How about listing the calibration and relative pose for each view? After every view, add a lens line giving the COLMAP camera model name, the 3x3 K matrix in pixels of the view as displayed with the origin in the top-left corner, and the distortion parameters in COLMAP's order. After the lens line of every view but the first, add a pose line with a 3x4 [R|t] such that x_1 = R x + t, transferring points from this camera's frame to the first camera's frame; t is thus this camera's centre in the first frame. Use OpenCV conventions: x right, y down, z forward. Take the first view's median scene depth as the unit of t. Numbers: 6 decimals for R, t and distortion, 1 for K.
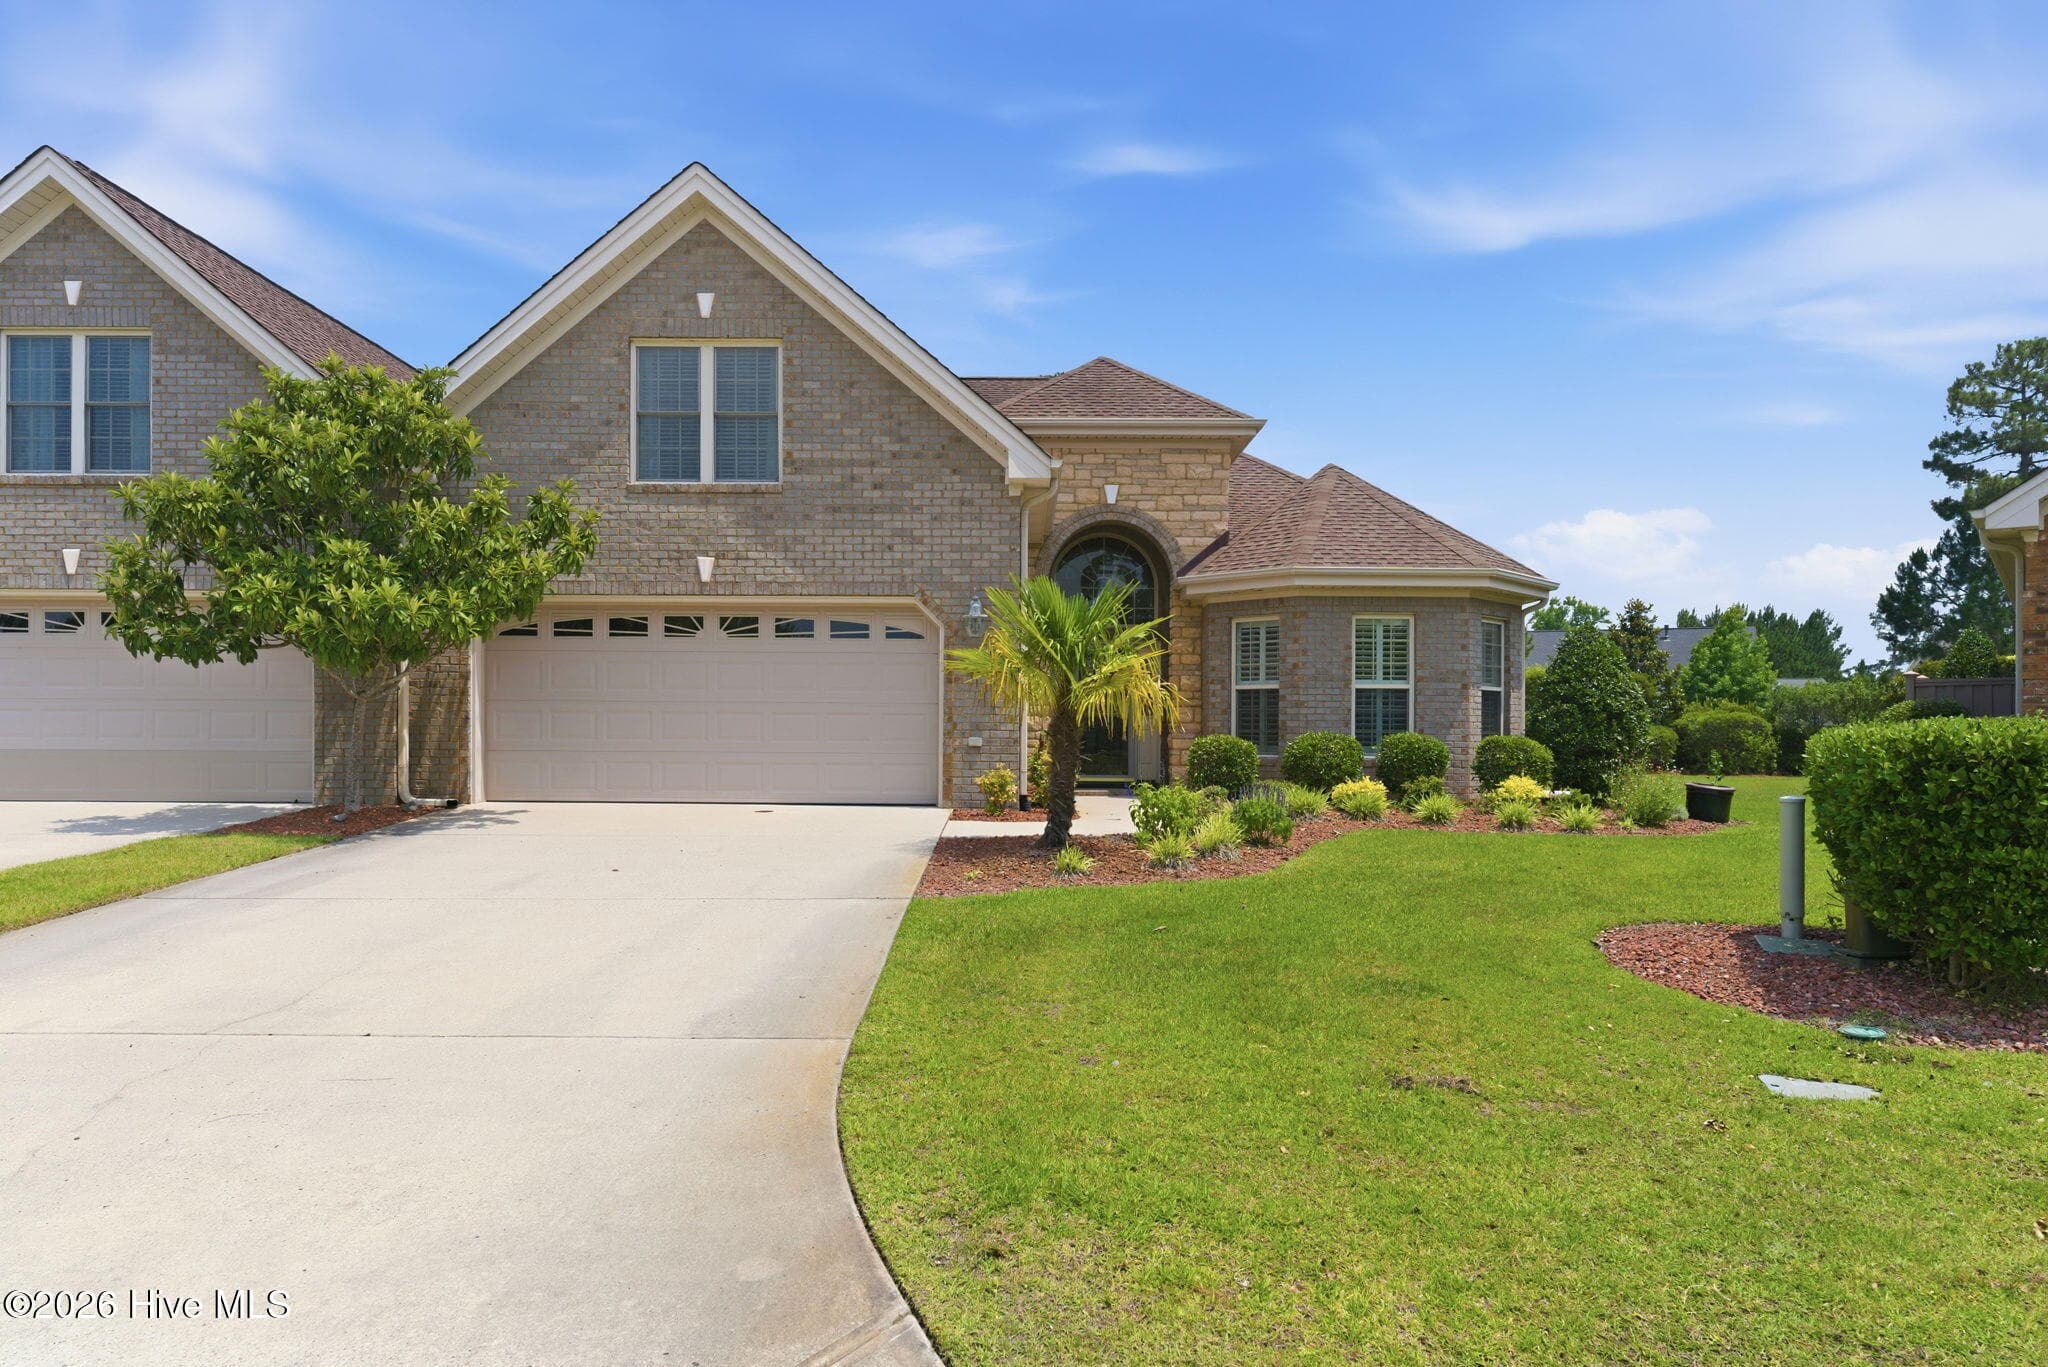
lens RADIAL K [[1376.3, 0, 1022.3], [0, 1376.3, 742.3], [0, 0, 1]] dist [-0.007115, 0.002732]
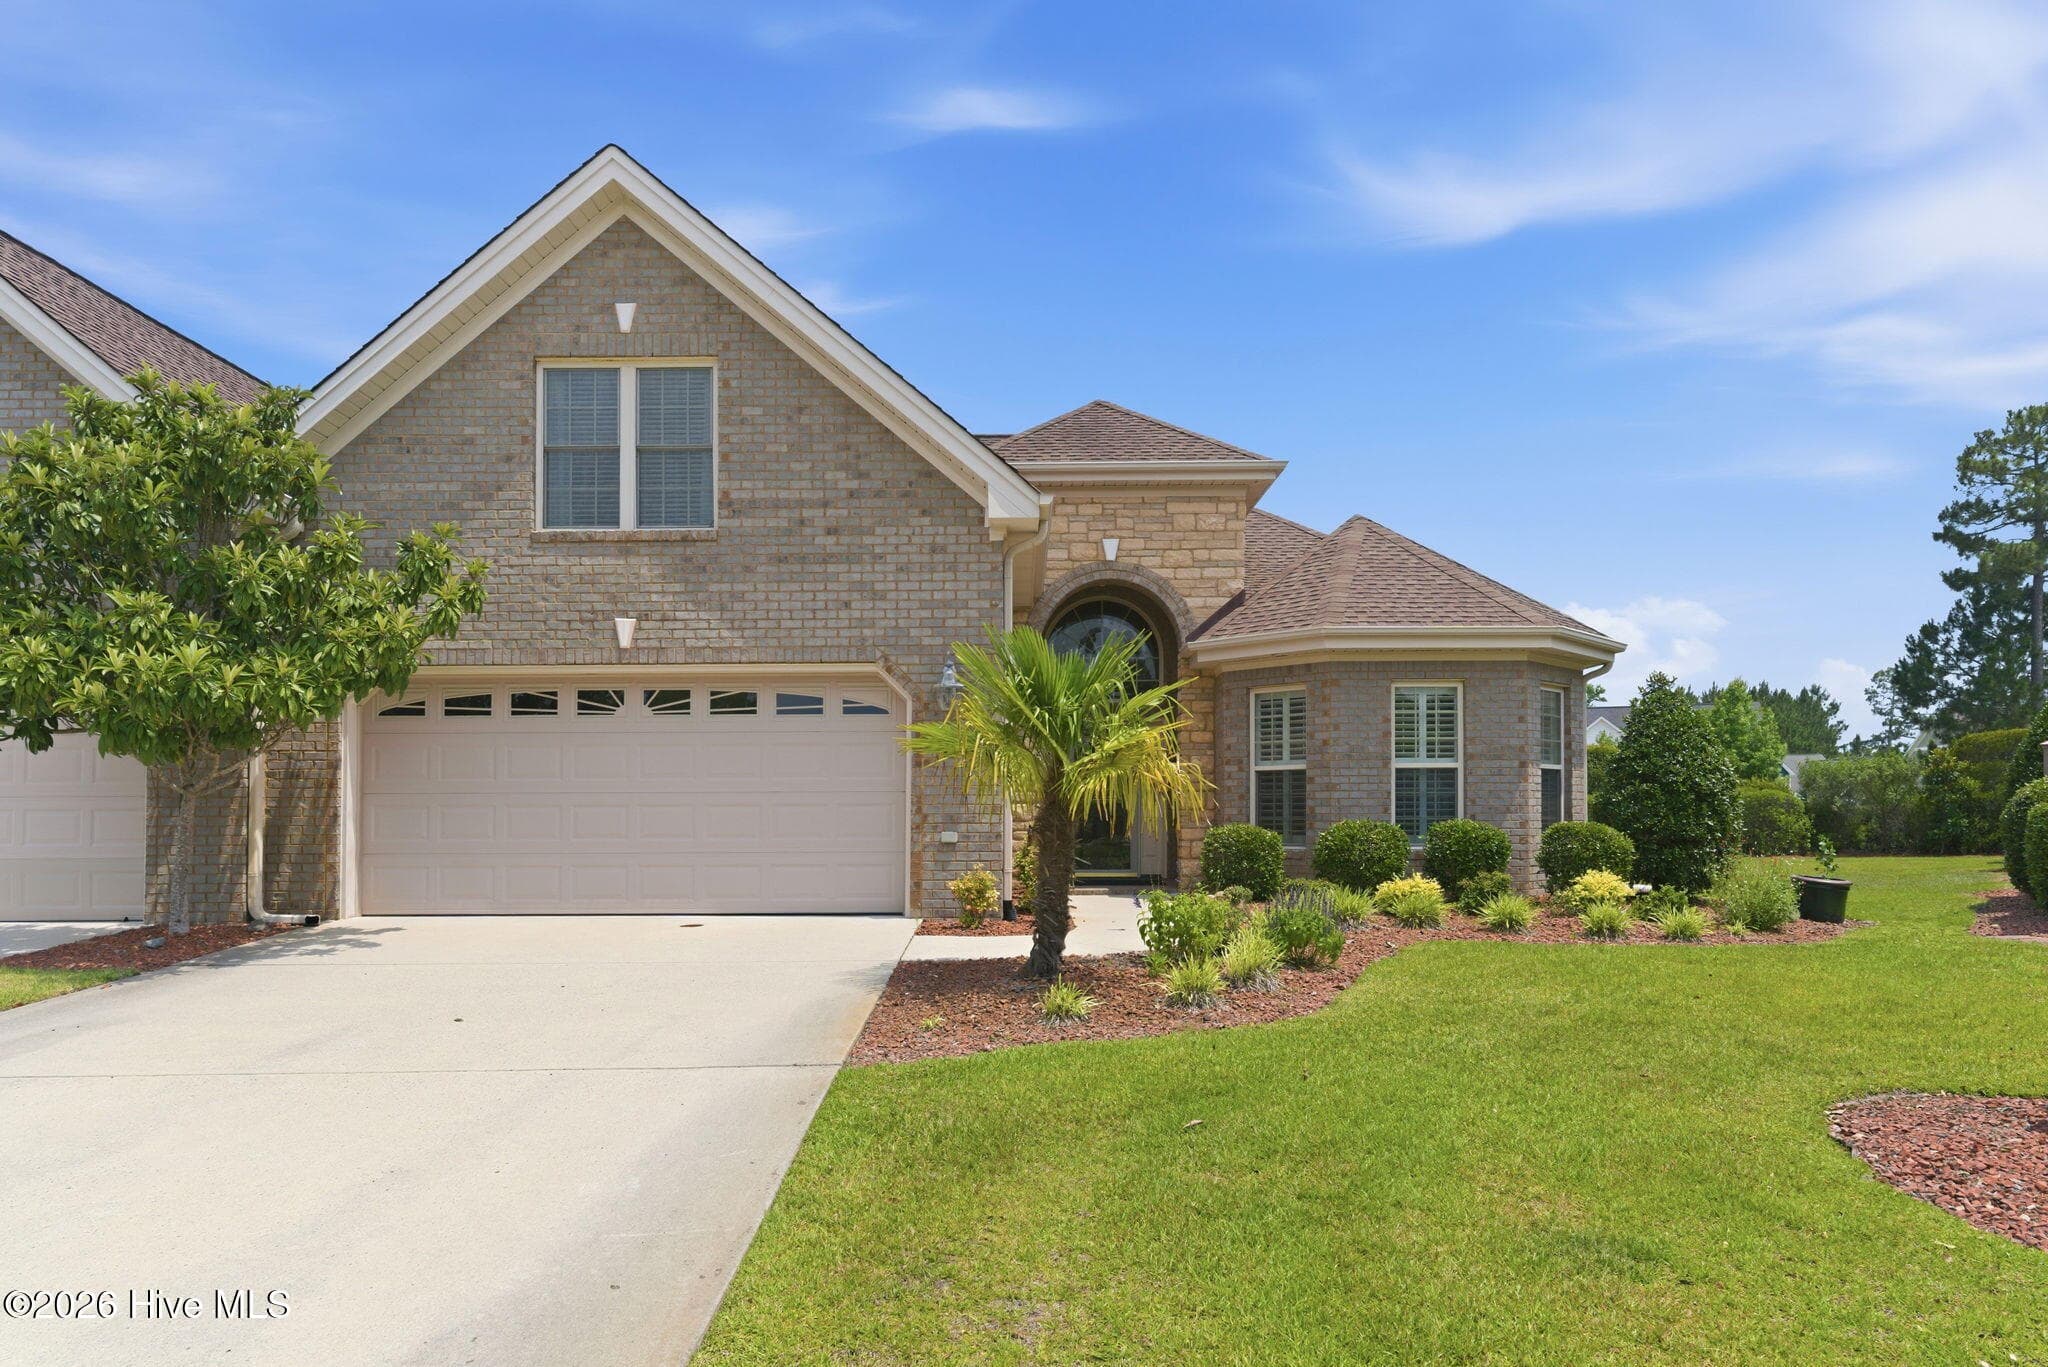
lens RADIAL K [[1357.1, 0, 1028.7], [0, 1357.1, 805.5], [0, 0, 1]] dist [-0.019815, 0.025647]
pose [[0.999941, -0.010007, 0.004111, 0.009466], [0.010062, 0.999857, -0.013600, -0.007596], [-0.003974, 0.013641, 0.999899, 0.179233]]
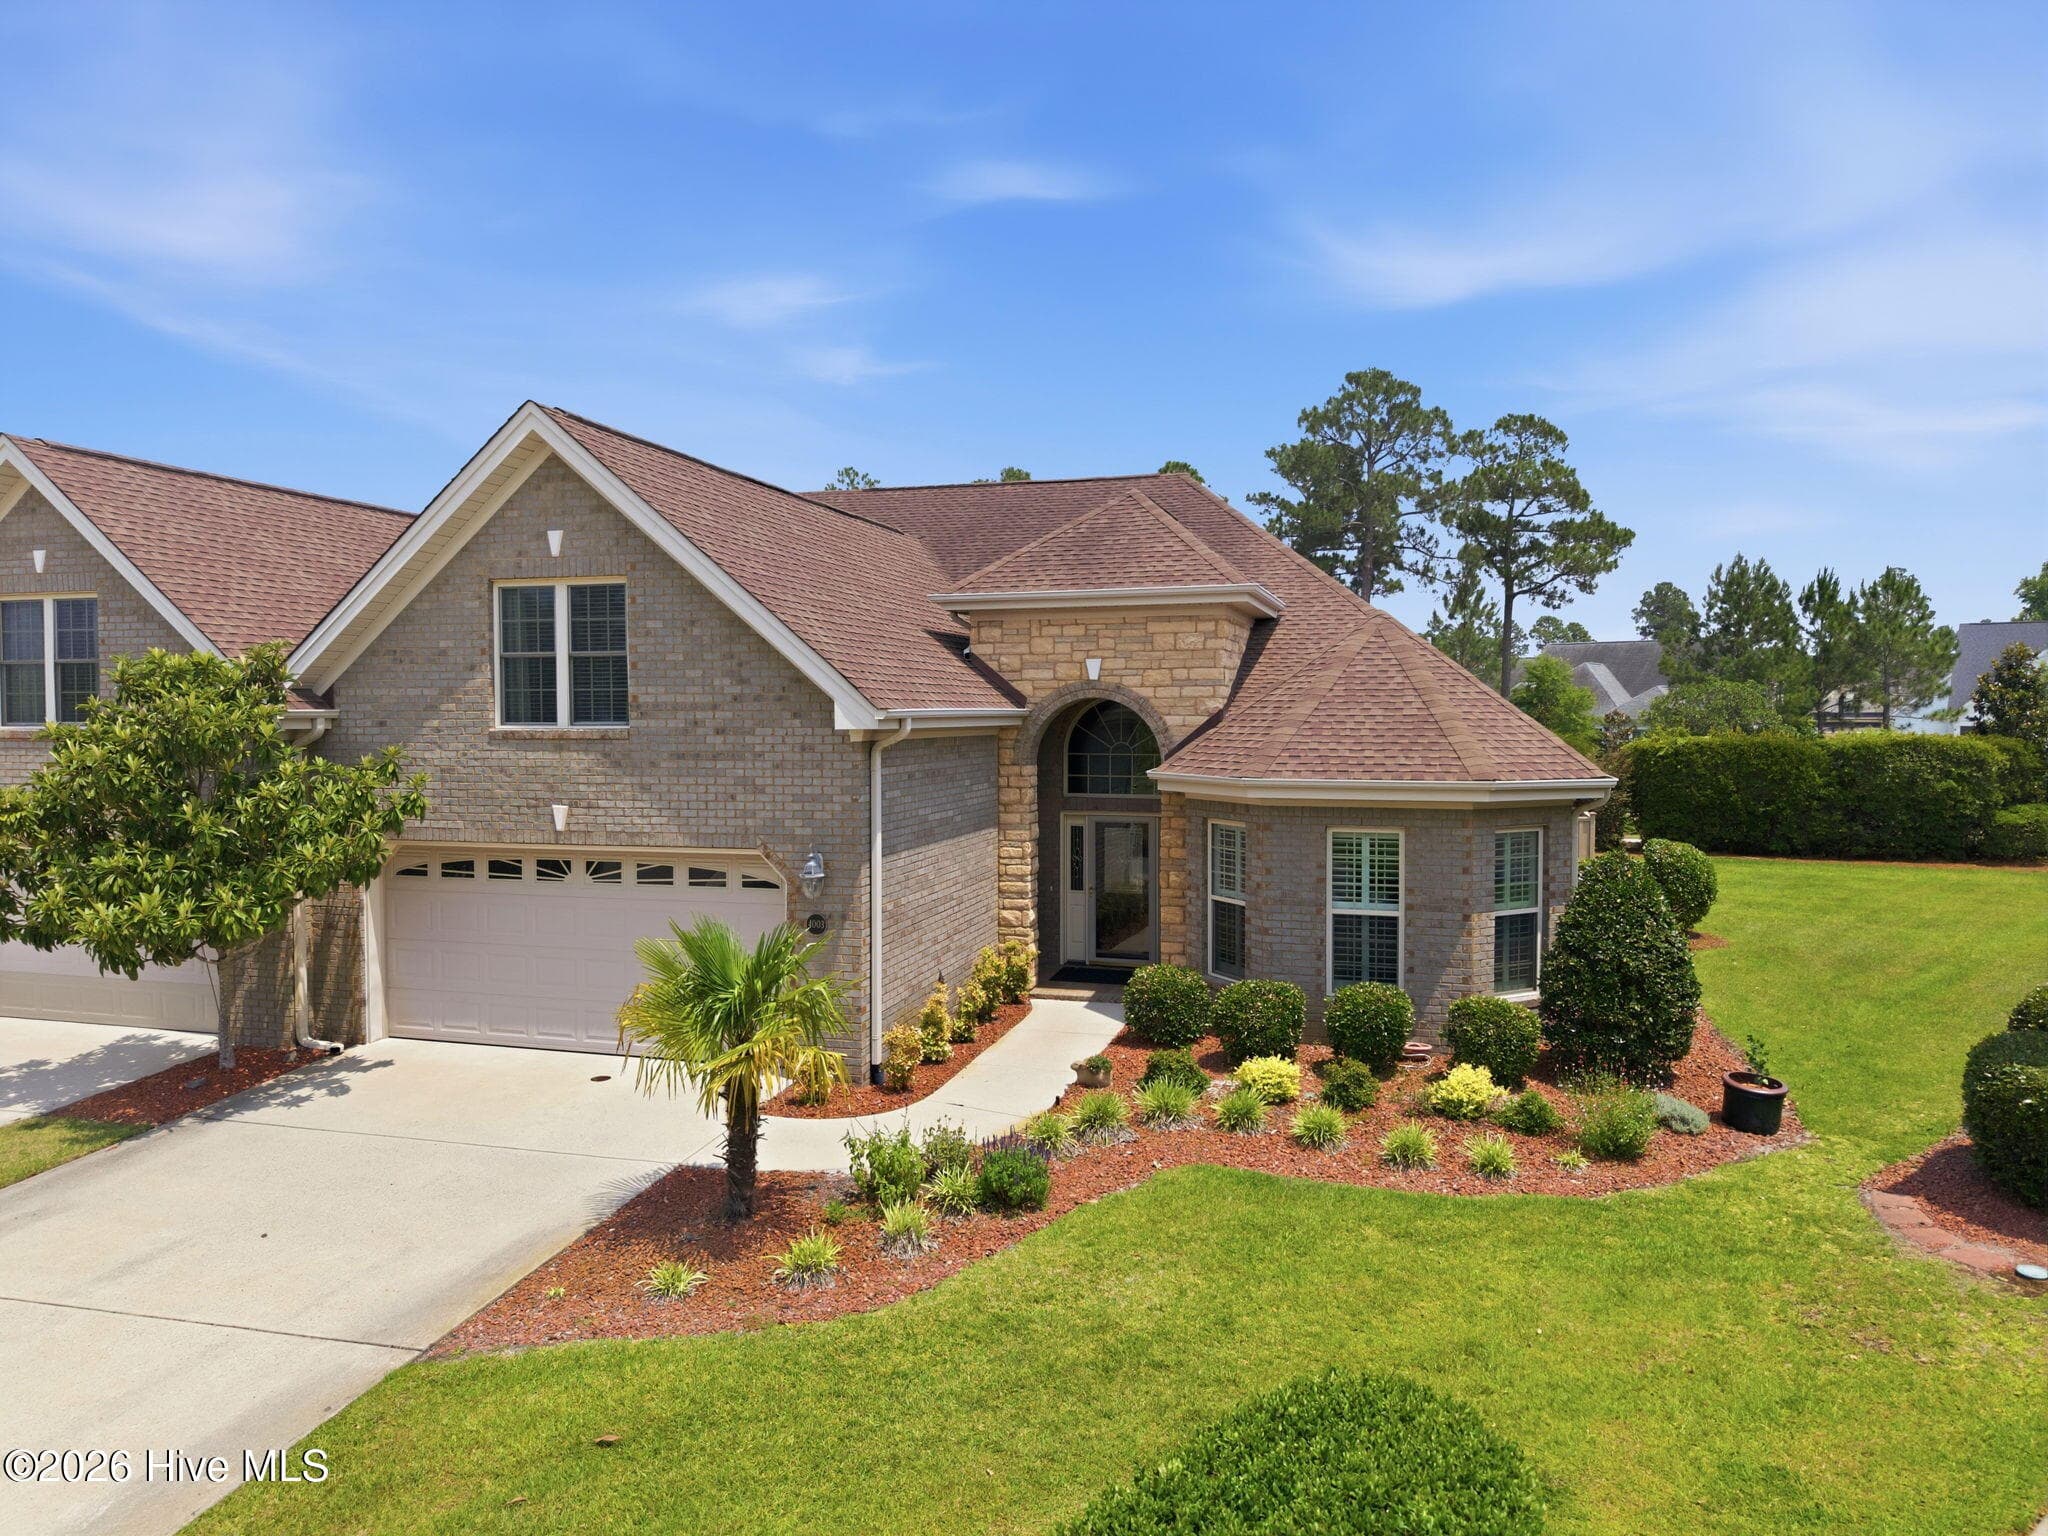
lens RADIAL K [[1392.0, 0, 1024.0], [0, 1392.0, 768.0], [0, 0, 1]] dist [0.018910, -0.002090]
pose [[0.961293, 0.002998, -0.275512, 0.352558], [0.006795, 0.999379, 0.034585, -0.191411], [0.275444, -0.035119, 0.960675, 0.145174]]
